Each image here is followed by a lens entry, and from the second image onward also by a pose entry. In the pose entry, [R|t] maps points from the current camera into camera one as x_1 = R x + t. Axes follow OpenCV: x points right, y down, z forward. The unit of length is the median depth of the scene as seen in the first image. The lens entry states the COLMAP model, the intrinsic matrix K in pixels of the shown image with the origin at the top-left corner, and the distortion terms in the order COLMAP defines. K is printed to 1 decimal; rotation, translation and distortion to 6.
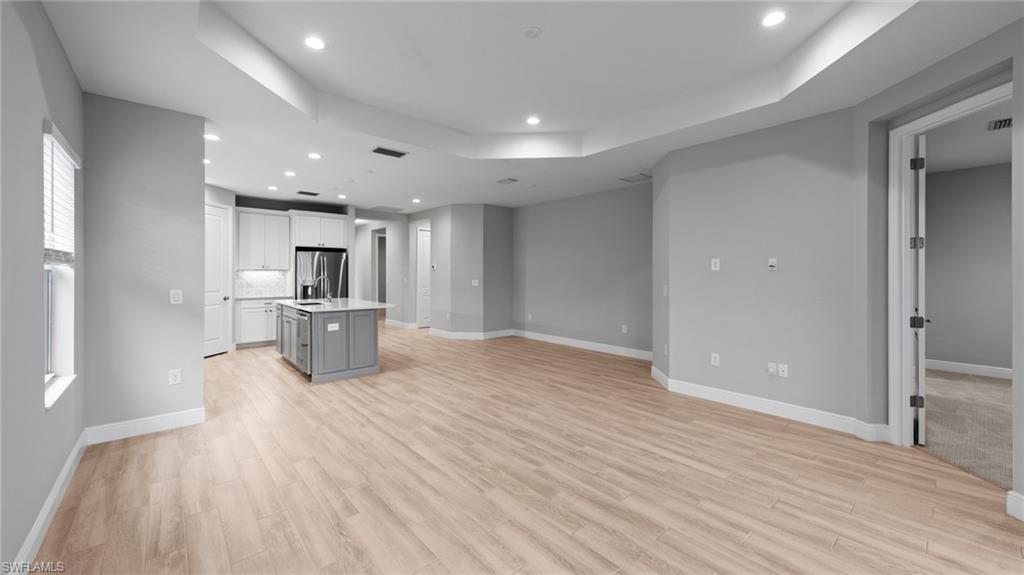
lens RADIAL K [[393.3, 0, 510.5], [0, 393.3, 277.6], [0, 0, 1]] dist [0.008336, -0.000123]
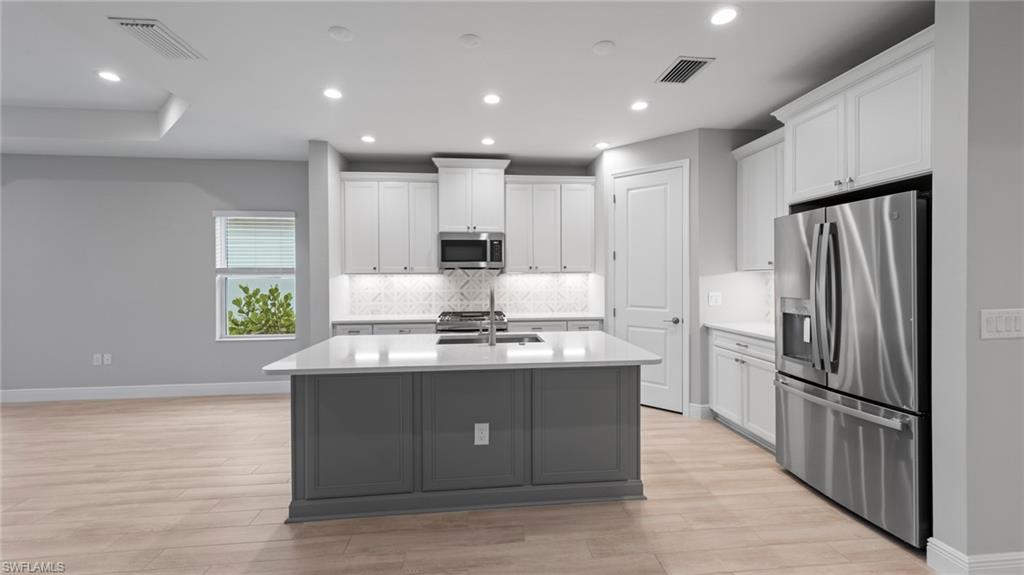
lens RADIAL K [[393.3, 0, 510.5], [0, 393.3, 277.6], [0, 0, 1]] dist [0.008336, -0.000123]
pose [[-0.589821, -0.008695, -0.807487, -0.188625], [-0.004113, 0.999961, -0.007764, -0.009127], [0.807524, -0.001258, -0.589834, 1.987555]]
